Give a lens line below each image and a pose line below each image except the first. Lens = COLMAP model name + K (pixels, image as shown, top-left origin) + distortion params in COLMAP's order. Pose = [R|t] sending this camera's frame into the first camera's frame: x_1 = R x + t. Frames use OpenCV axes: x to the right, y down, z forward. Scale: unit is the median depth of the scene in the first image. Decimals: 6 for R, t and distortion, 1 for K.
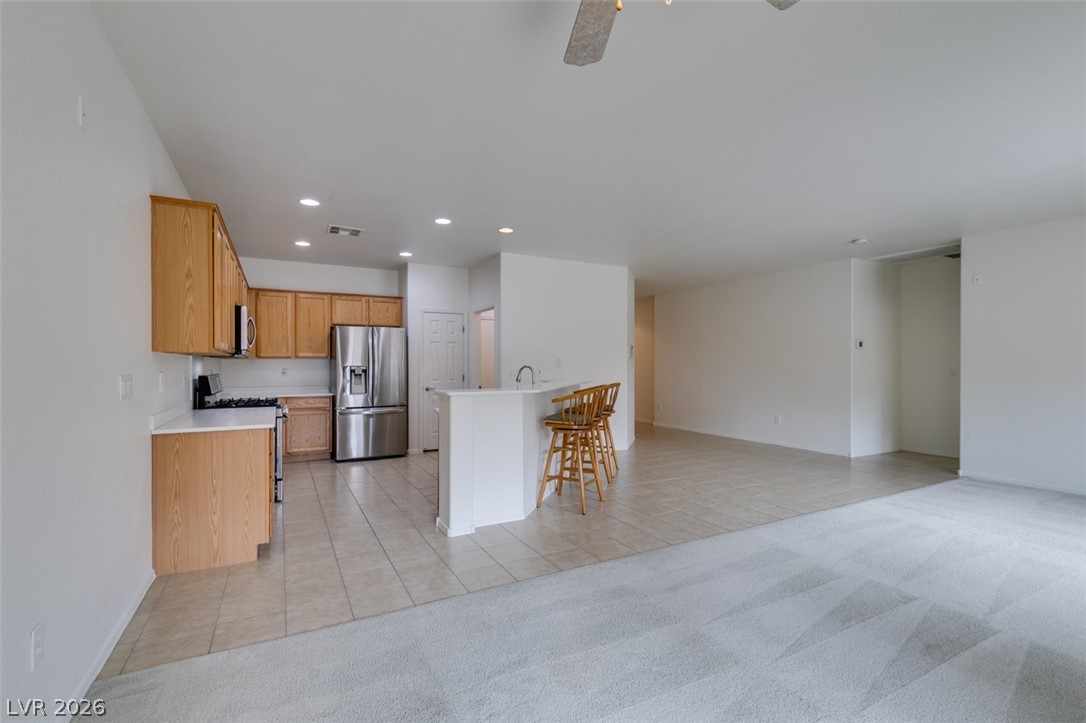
lens RADIAL K [[488.6, 0, 541.0], [0, 488.6, 364.6], [0, 0, 1]] dist [0.003535, -0.001244]
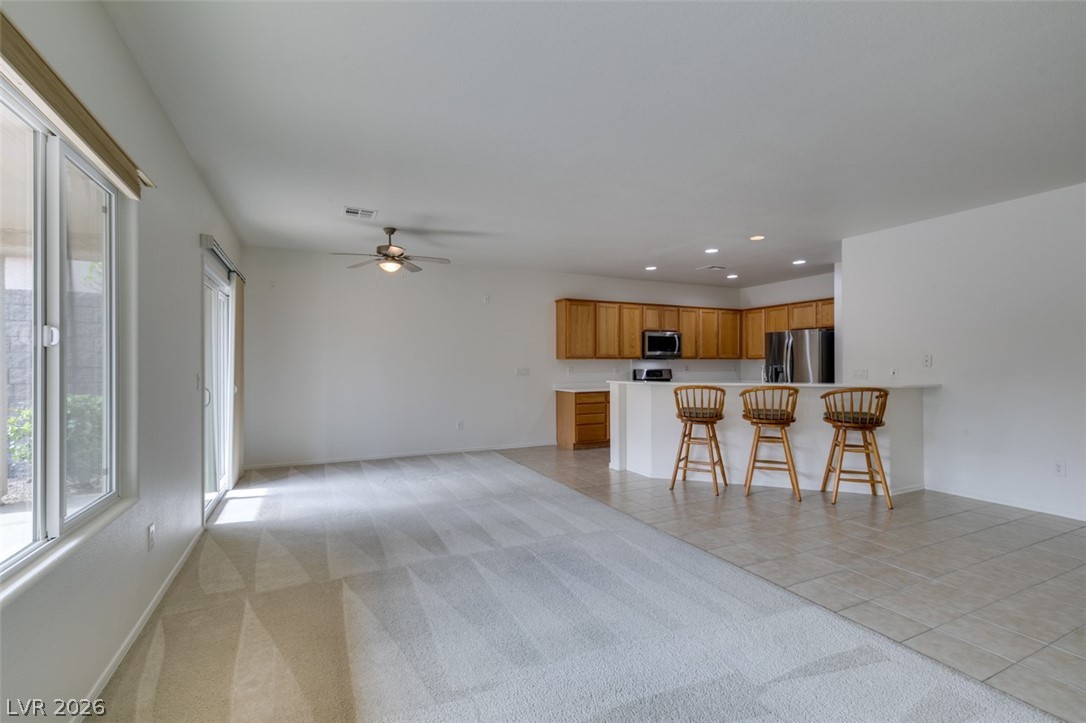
lens RADIAL K [[483.5, 0, 543.0], [0, 483.5, 361.5], [0, 0, 1]] dist [0.002354, -0.000373]
pose [[-0.038059, -0.003414, -0.999270, 1.298052], [0.003321, 0.999988, -0.003543, -0.003171], [0.999270, -0.003453, -0.038047, 0.740748]]
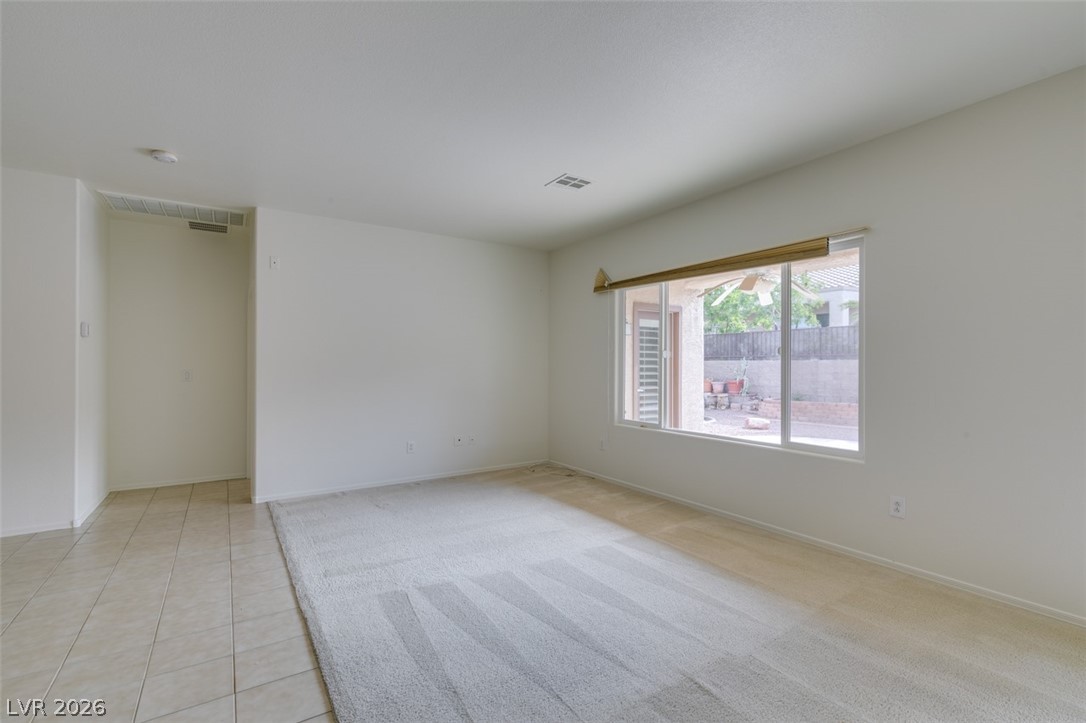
lens RADIAL K [[488.6, 0, 541.0], [0, 488.6, 364.6], [0, 0, 1]] dist [0.003535, -0.001244]
pose [[-0.089994, 0.002754, 0.995939, 0.029331], [-0.001179, 0.999995, -0.002872, 0.001909], [-0.995942, -0.001433, -0.089990, 0.828117]]
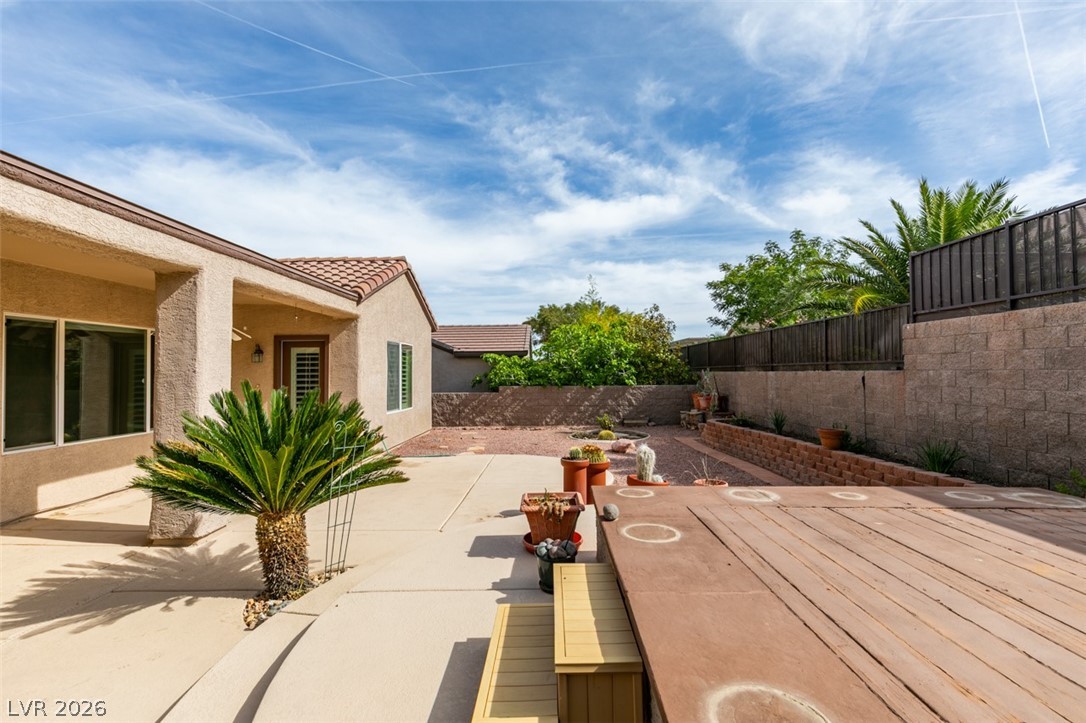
lens RADIAL K [[488.6, 0, 541.0], [0, 488.6, 364.6], [0, 0, 1]] dist [0.003535, -0.001244]
pose [[0.478923, 0.014470, 0.877738, 0.372210], [0.008817, 0.999734, -0.021292, -0.033678], [-0.877813, 0.017936, 0.478668, -1.474514]]
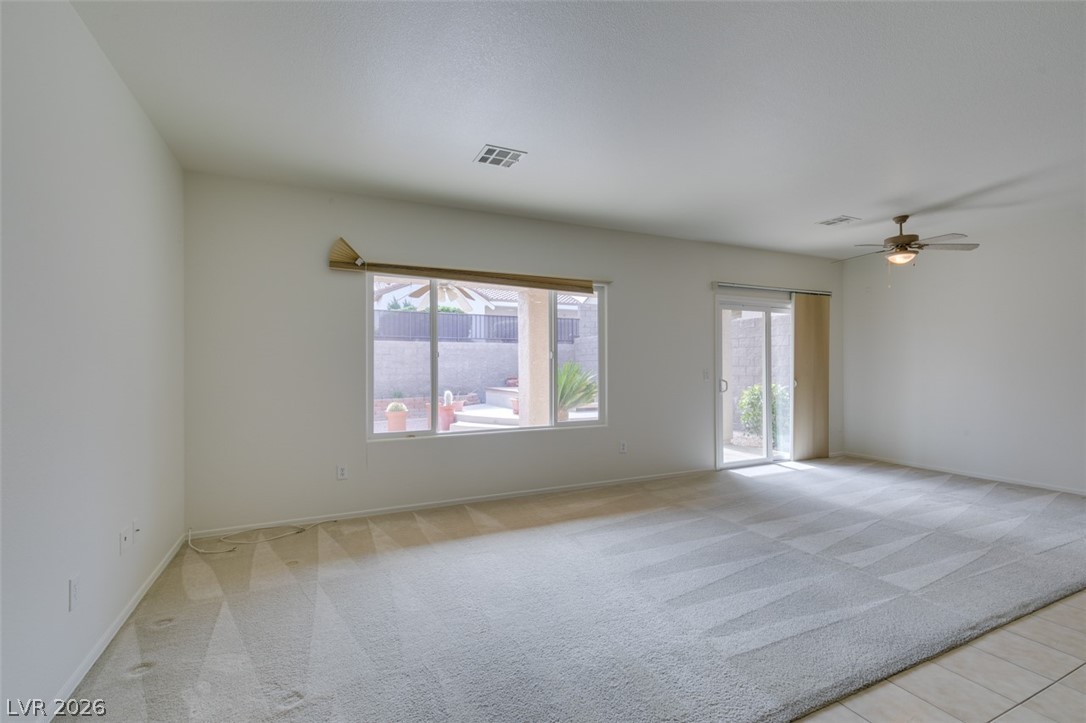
lens RADIAL K [[488.6, 0, 541.0], [0, 488.6, 364.6], [0, 0, 1]] dist [0.003535, -0.001244]
pose [[-0.998909, 0.004943, 0.046438, 0.864999], [0.004852, 0.999986, -0.002070, -0.001090], [-0.046448, -0.001843, -0.998919, 1.507619]]
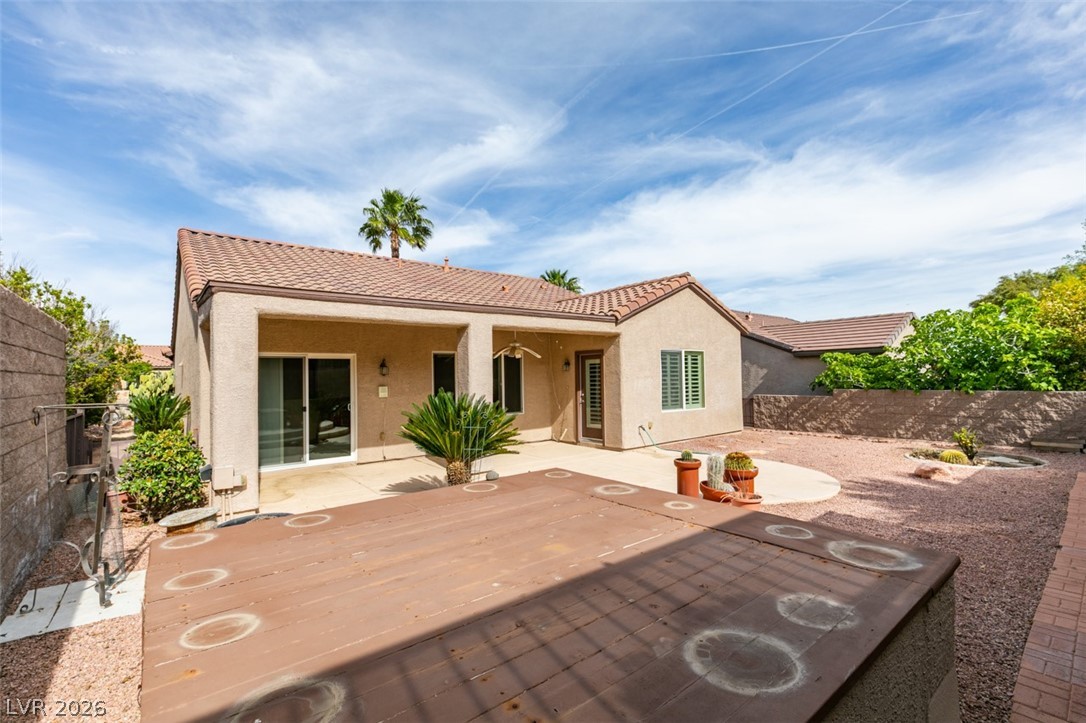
lens RADIAL K [[488.6, 0, 541.0], [0, 488.6, 364.6], [0, 0, 1]] dist [0.003535, -0.001244]
pose [[0.983370, -0.011042, 0.181278, 0.890945], [0.016191, 0.999506, -0.026951, -0.057624], [-0.180890, 0.029438, 0.983063, -2.257960]]
